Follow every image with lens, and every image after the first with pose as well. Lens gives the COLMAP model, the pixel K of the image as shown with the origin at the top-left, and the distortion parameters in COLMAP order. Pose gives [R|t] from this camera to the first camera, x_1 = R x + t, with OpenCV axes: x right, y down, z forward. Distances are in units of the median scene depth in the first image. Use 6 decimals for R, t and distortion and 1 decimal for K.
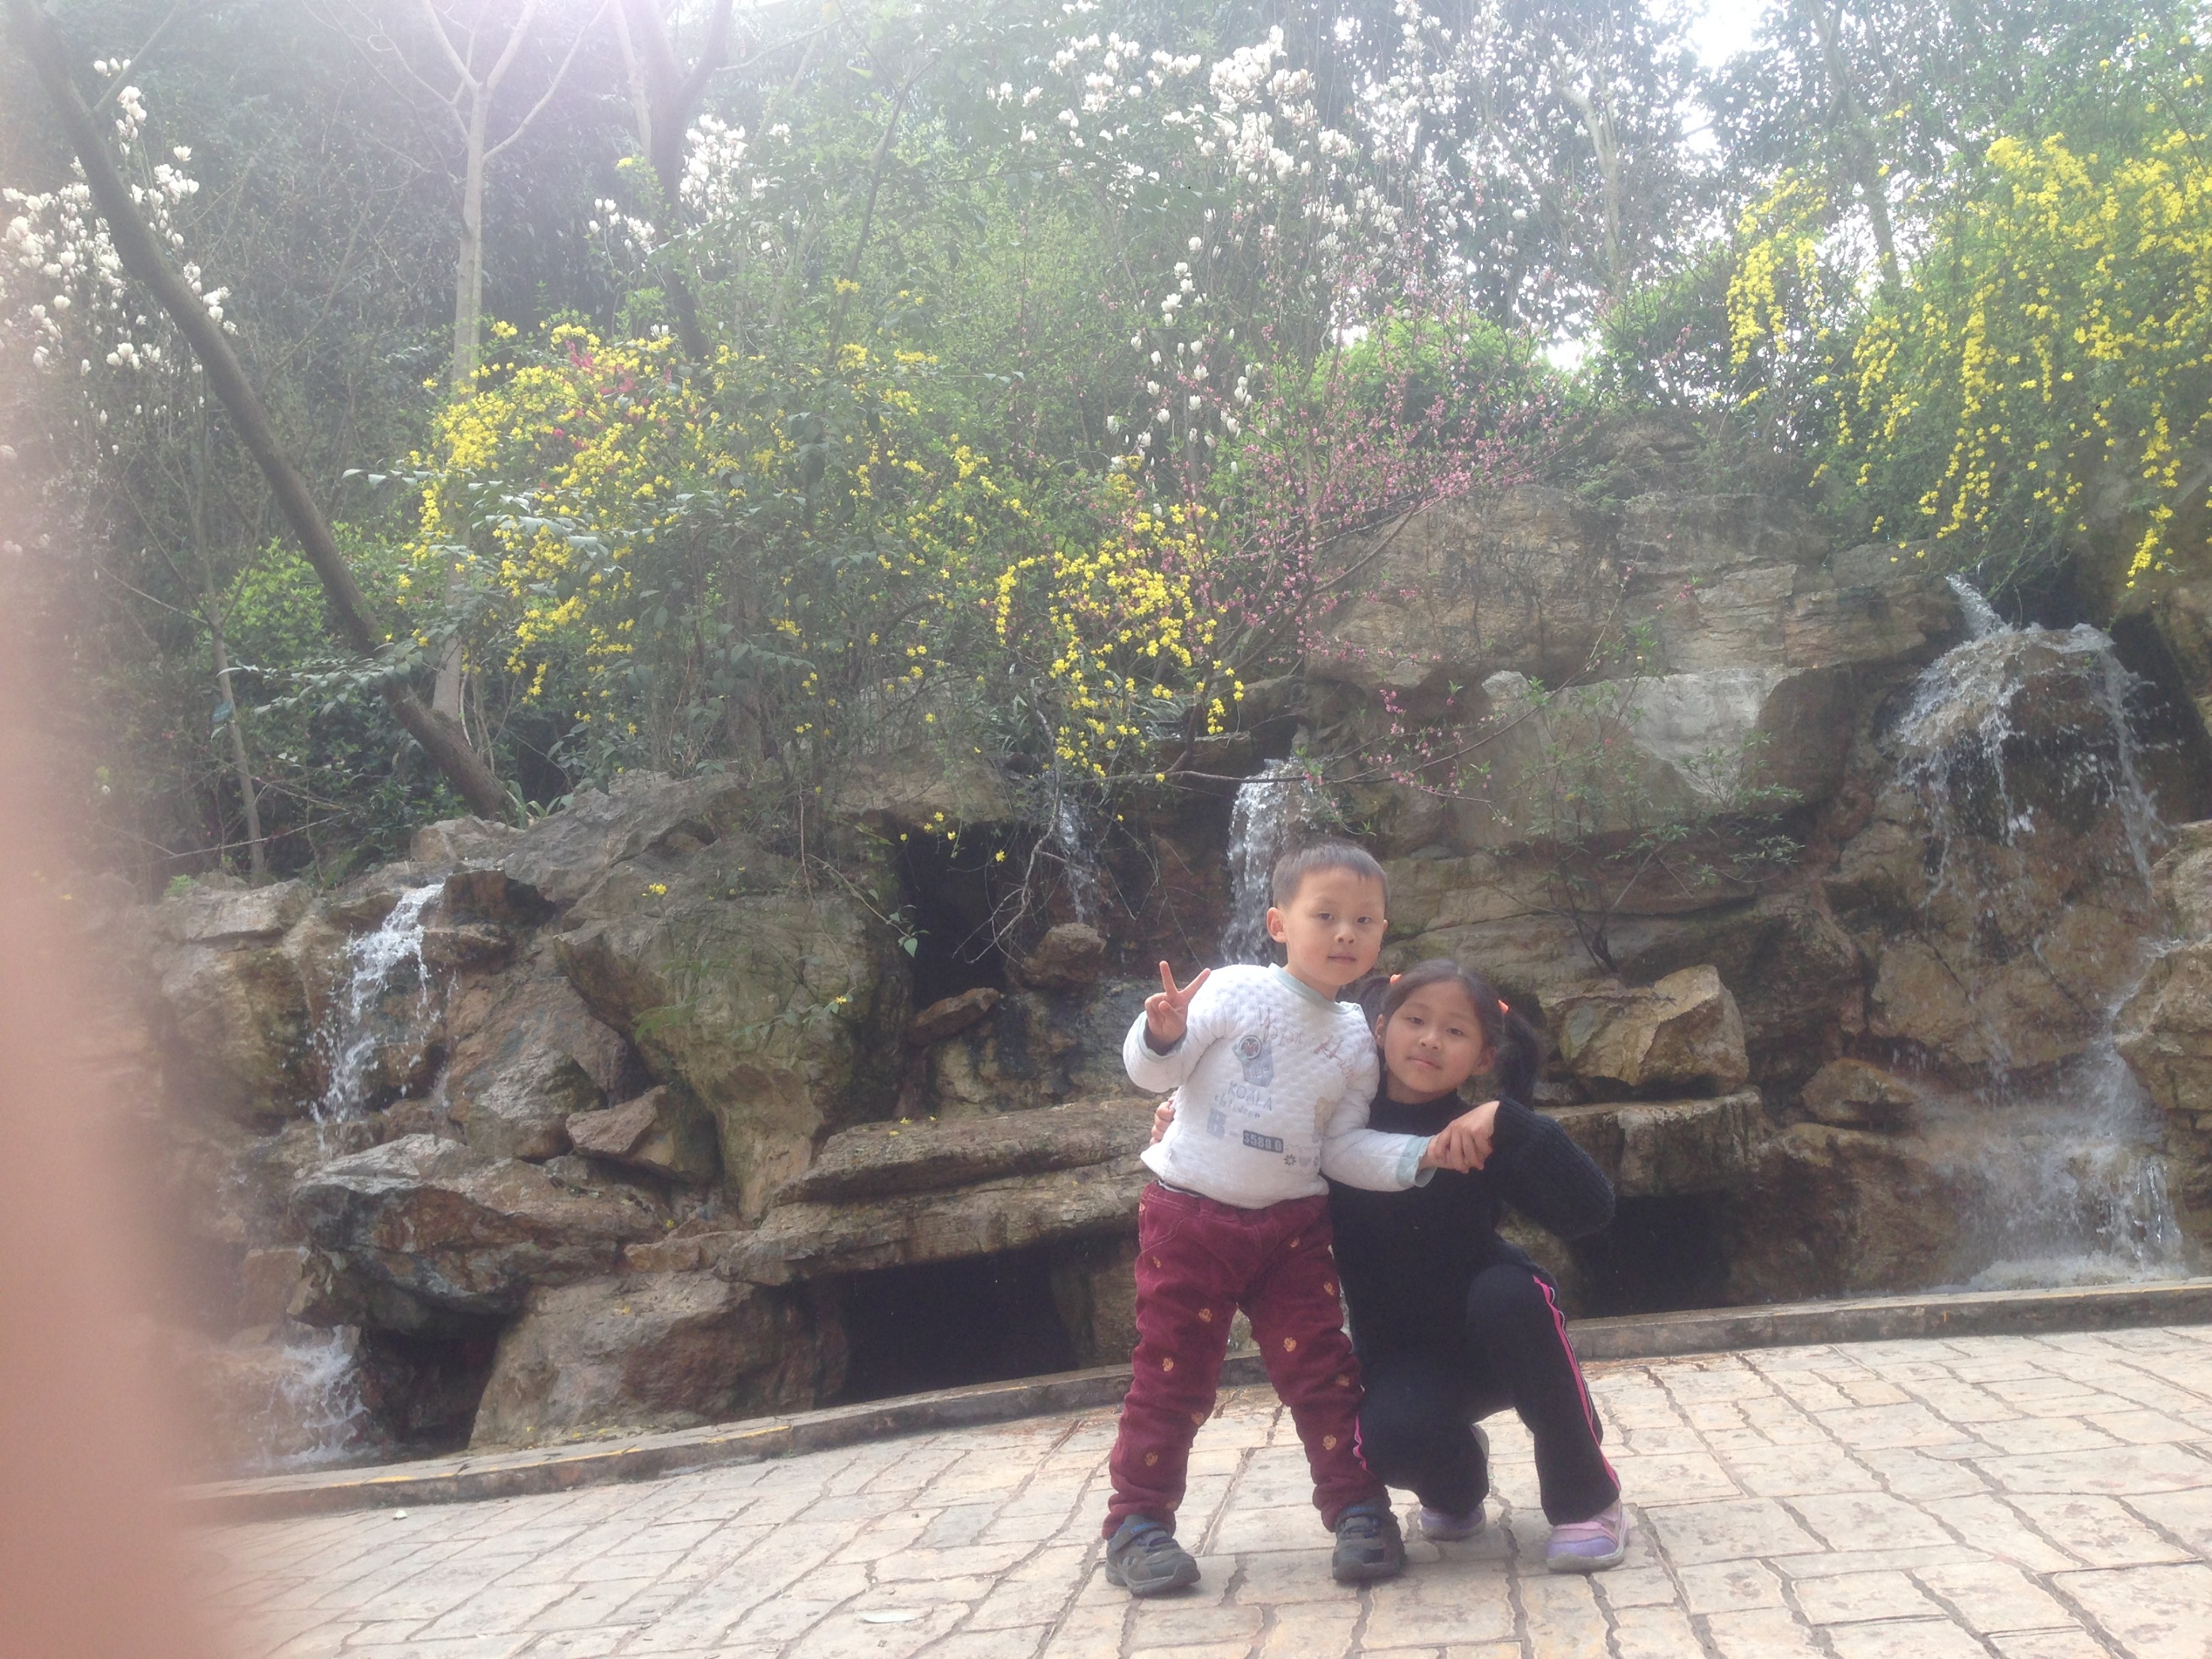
lens RADIAL K [[2124.4, 0, 978.4], [0, 2124.4, 828.2], [0, 0, 1]] dist [0.084004, -0.111843]
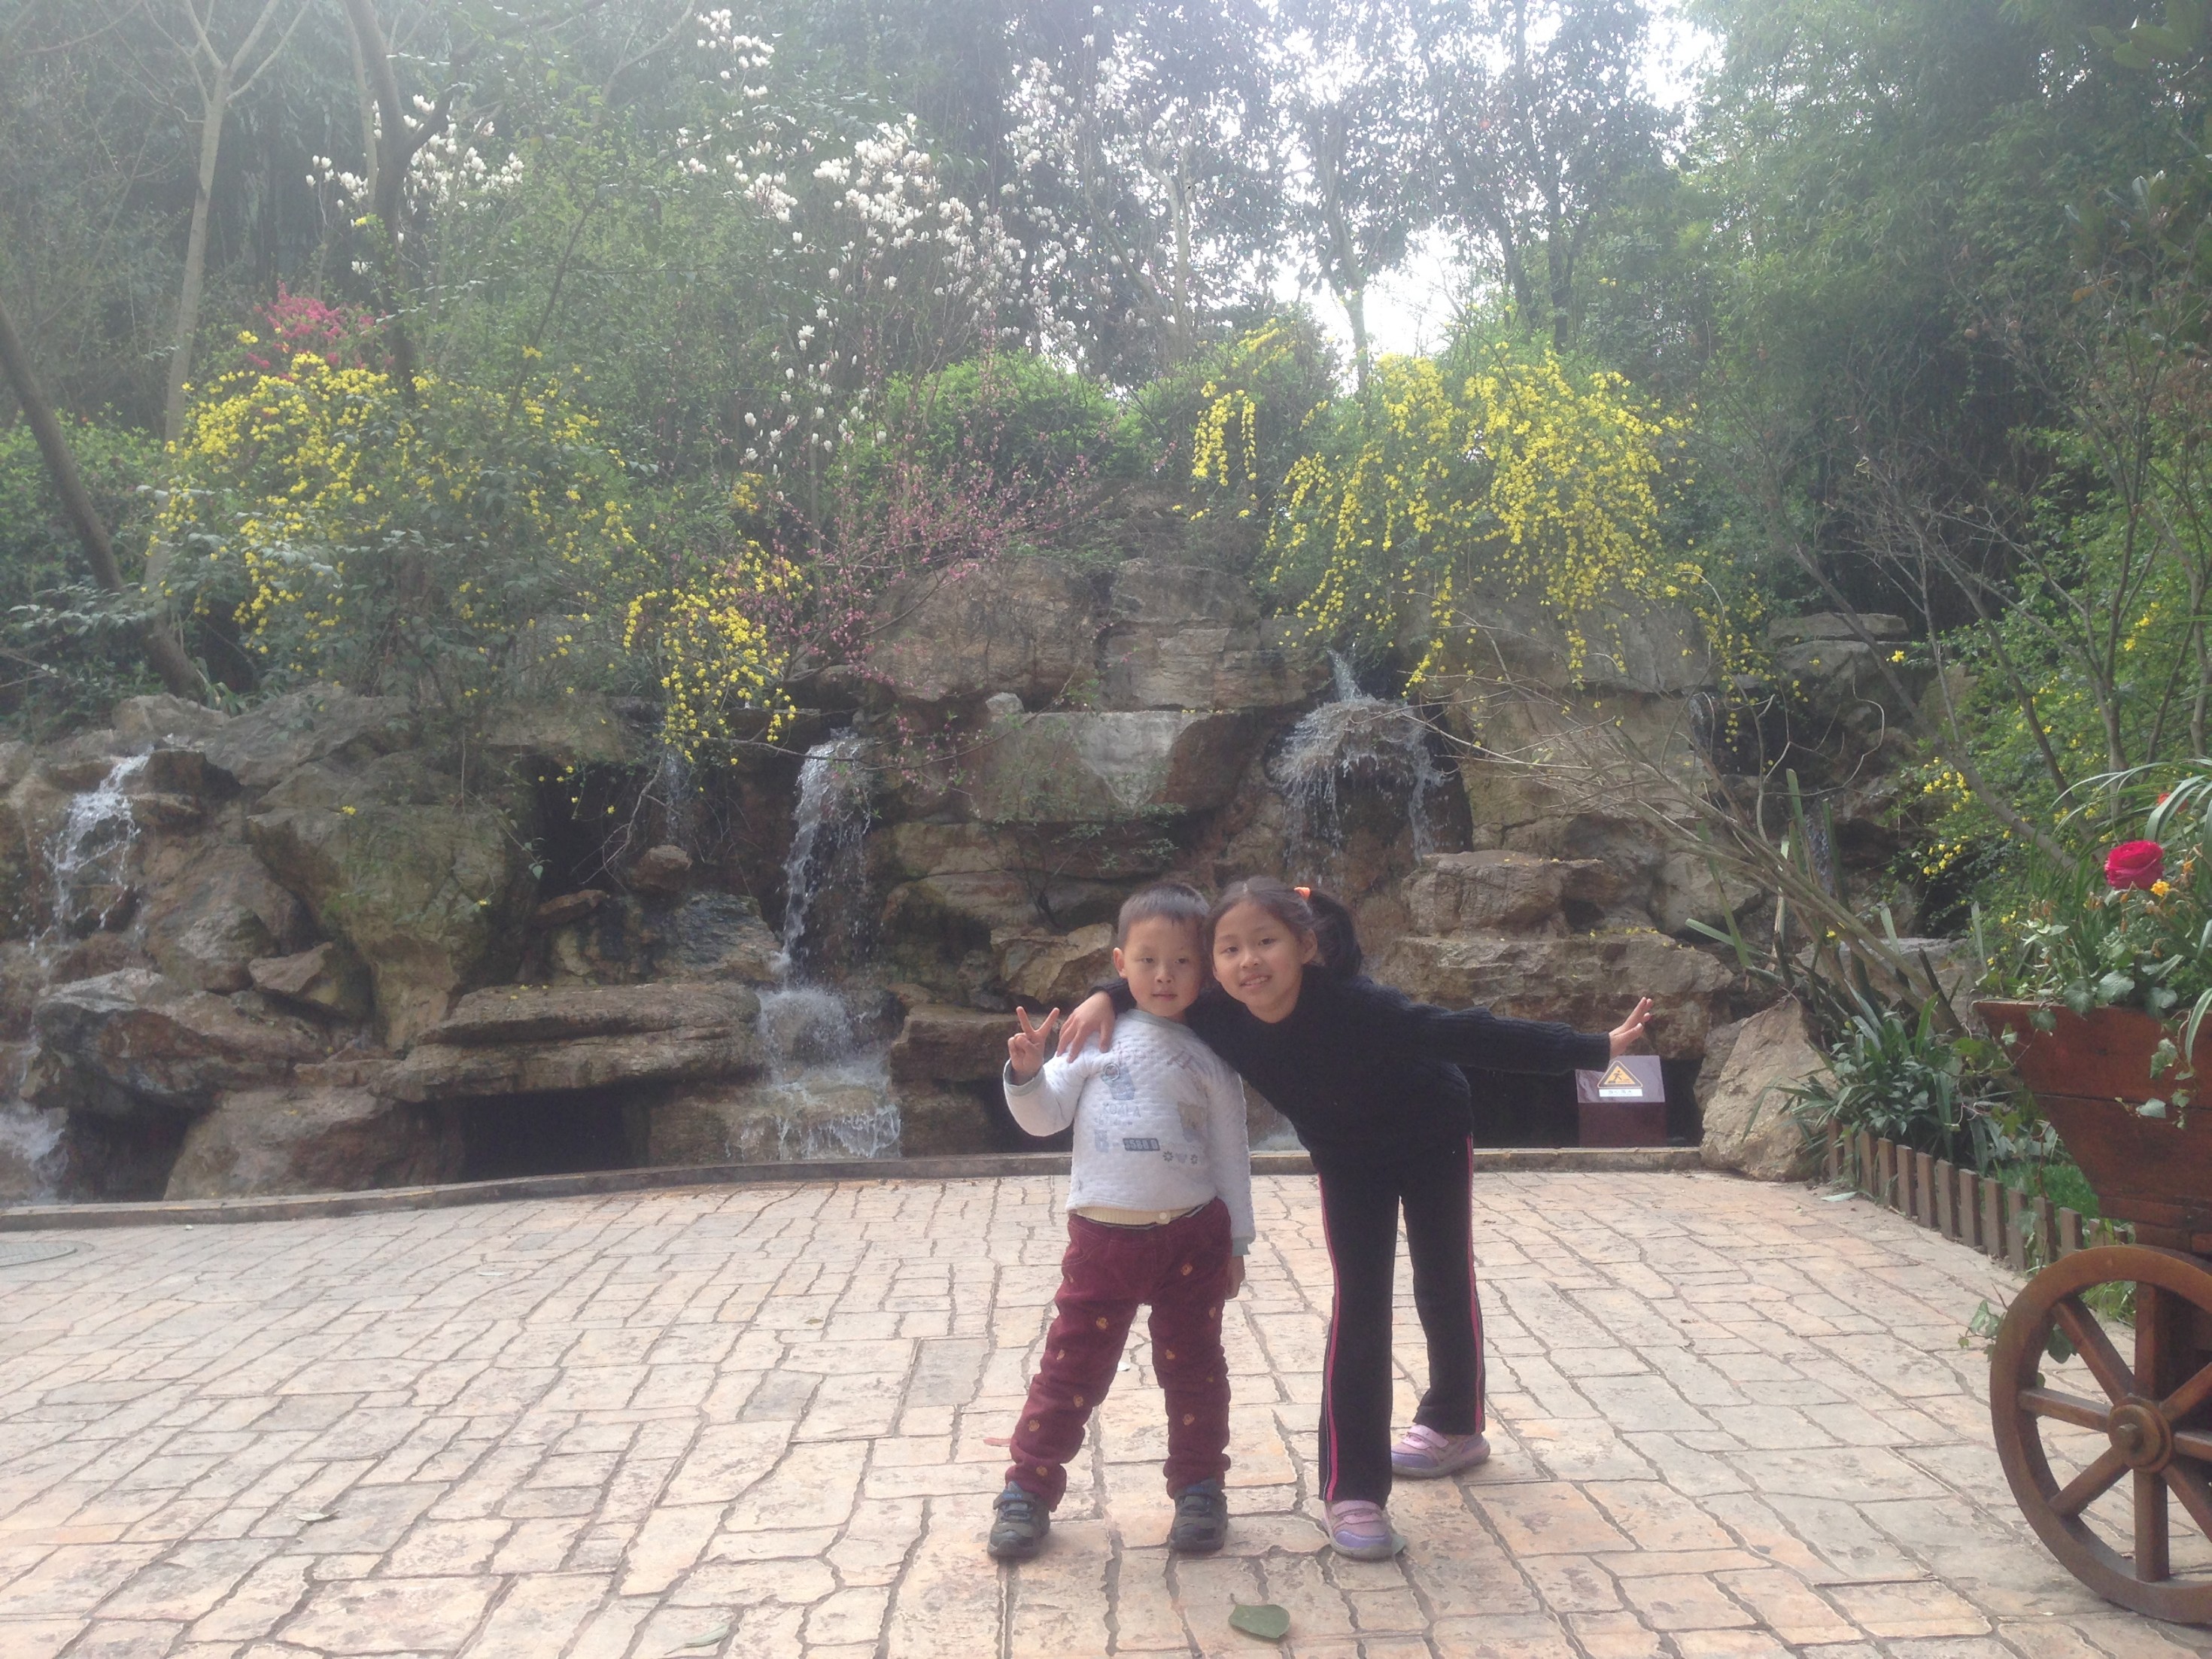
lens RADIAL K [[2295.6, 0, 1106.0], [0, 2295.6, 829.5], [0, 0, 1]] dist [0.057705, 0.010955]
pose [[0.974111, 0.090115, 0.207334, 0.012789], [-0.107825, 0.991280, 0.075742, -0.107130], [-0.198700, -0.096137, 0.975334, -0.464705]]
